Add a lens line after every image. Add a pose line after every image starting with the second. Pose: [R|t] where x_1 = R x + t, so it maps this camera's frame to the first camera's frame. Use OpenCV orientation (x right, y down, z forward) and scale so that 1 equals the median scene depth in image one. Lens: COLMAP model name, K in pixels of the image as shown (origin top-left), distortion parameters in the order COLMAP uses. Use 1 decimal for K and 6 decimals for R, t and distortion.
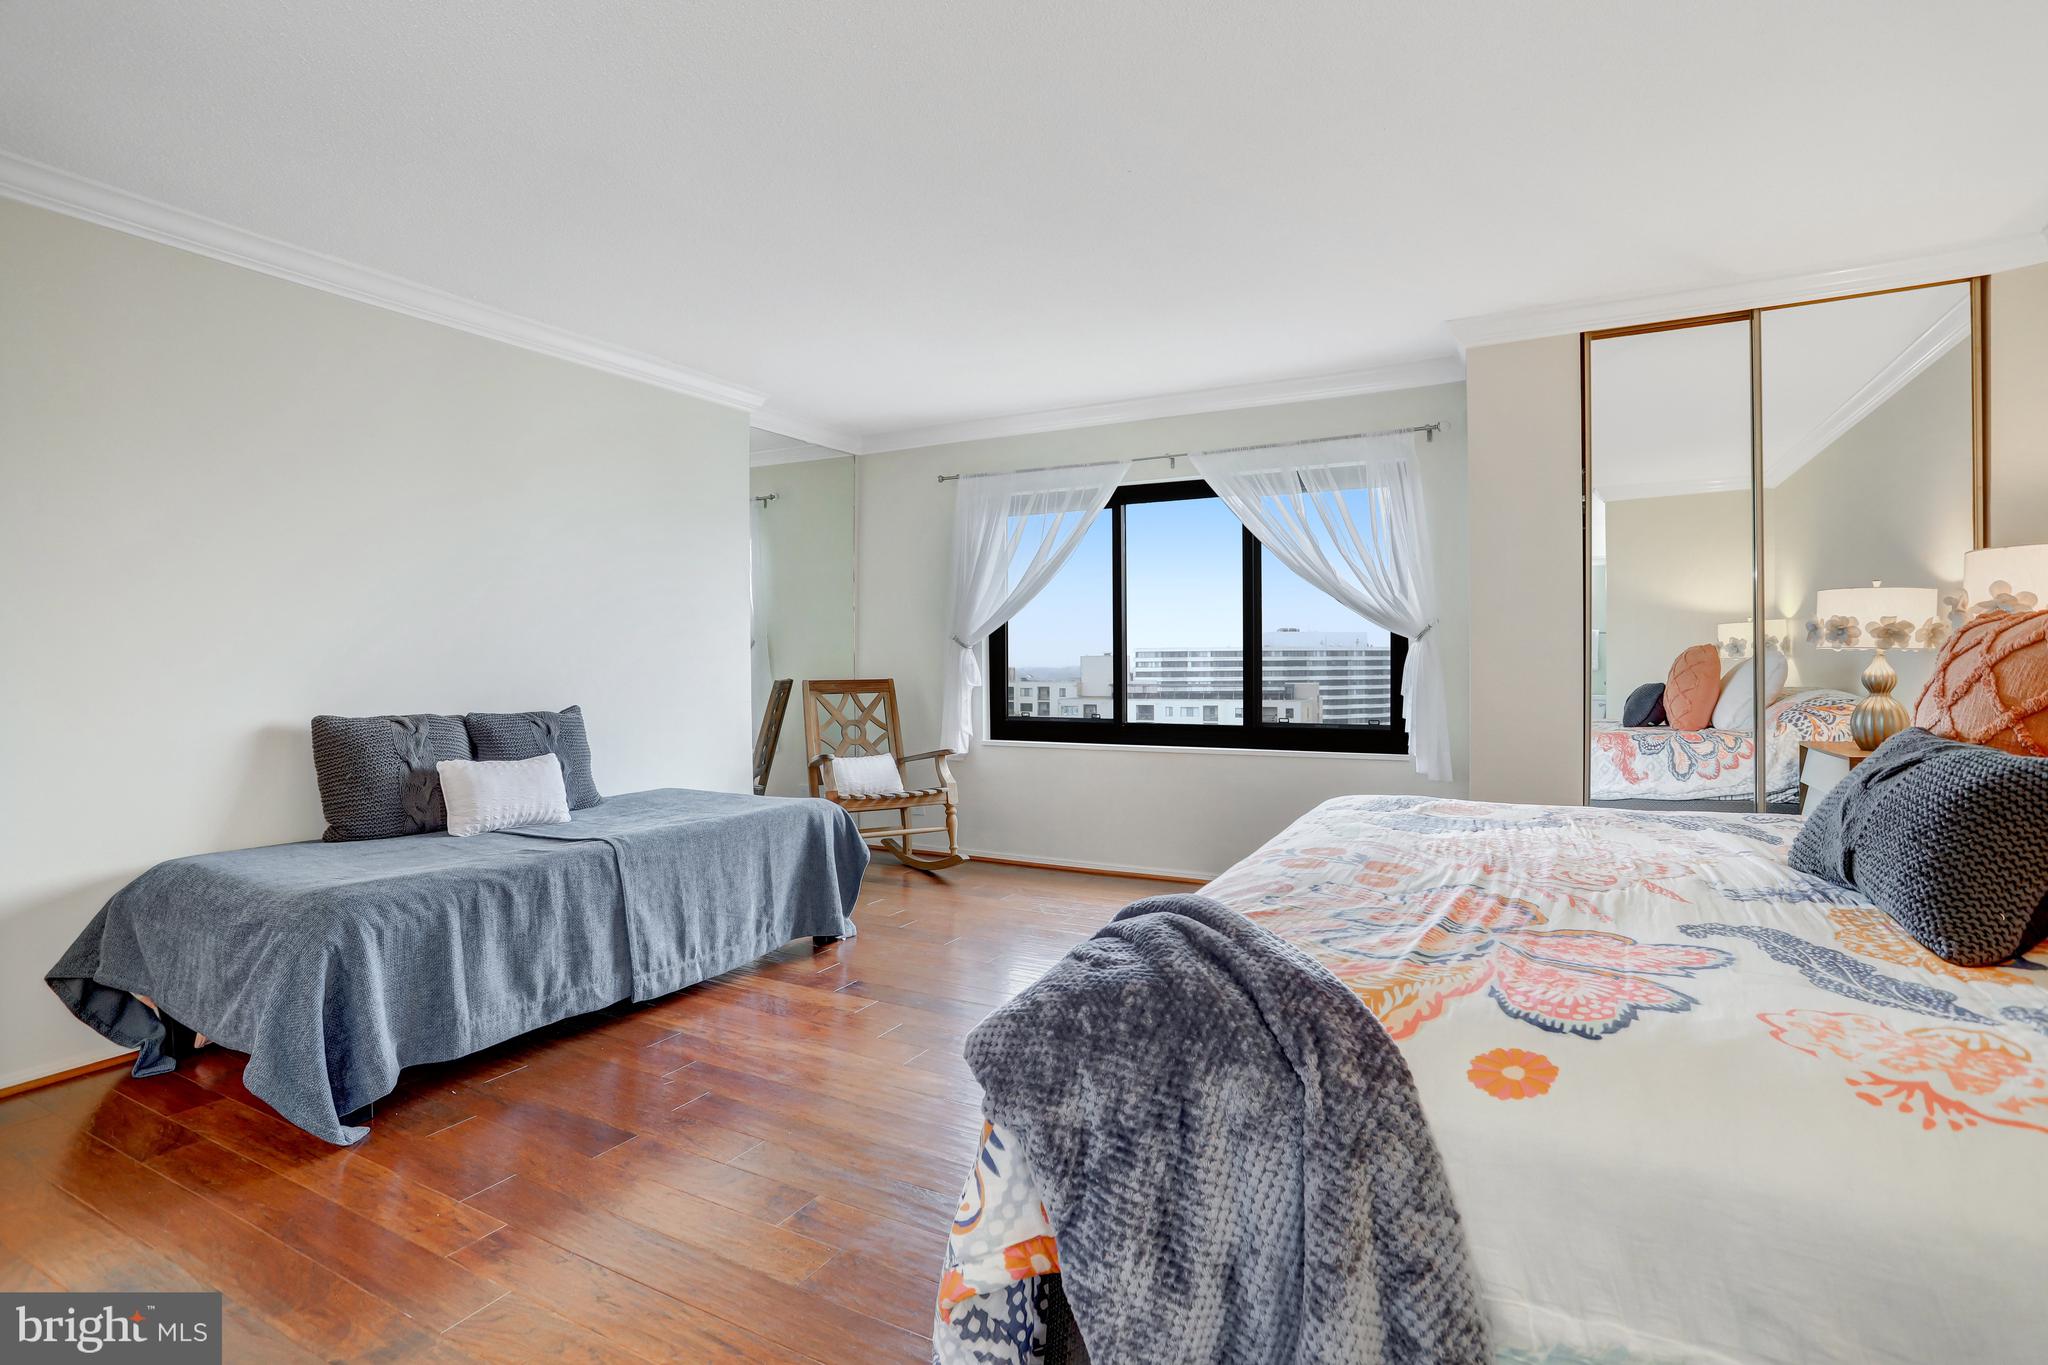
lens RADIAL K [[1002.3, 0, 1025.0], [0, 1002.3, 672.9], [0, 0, 1]] dist [-0.080619, 0.037710]
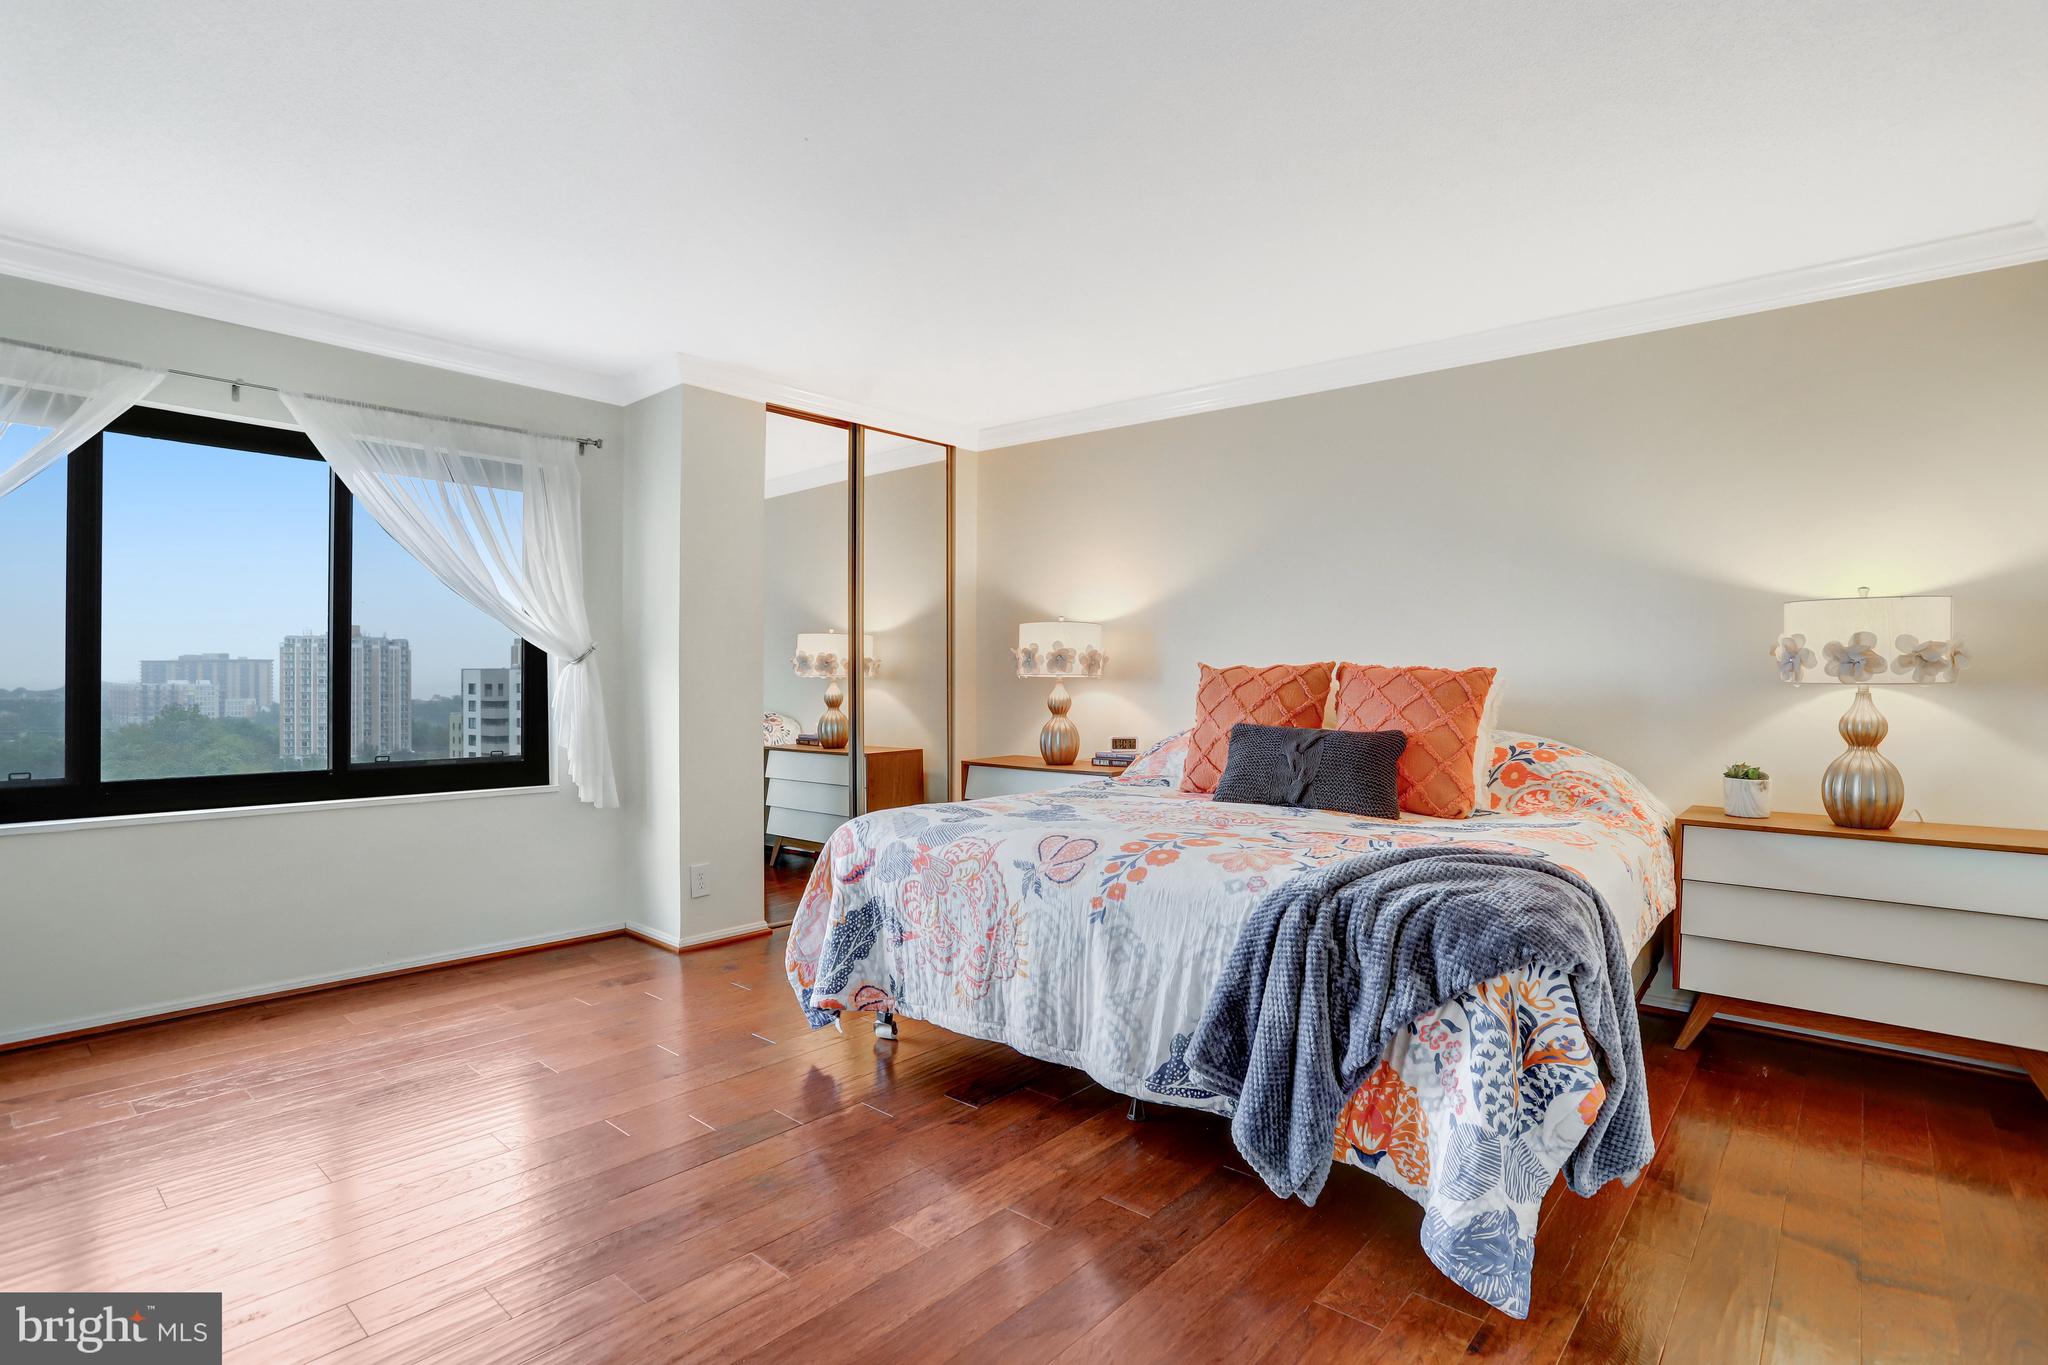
lens RADIAL K [[1002.3, 0, 1025.0], [0, 1002.3, 672.9], [0, 0, 1]] dist [-0.080619, 0.037710]
pose [[0.203077, 0.011682, 0.979093, -0.425110], [0.006422, 0.999891, -0.013262, -0.007638], [-0.979142, 0.008981, 0.202980, 0.371289]]
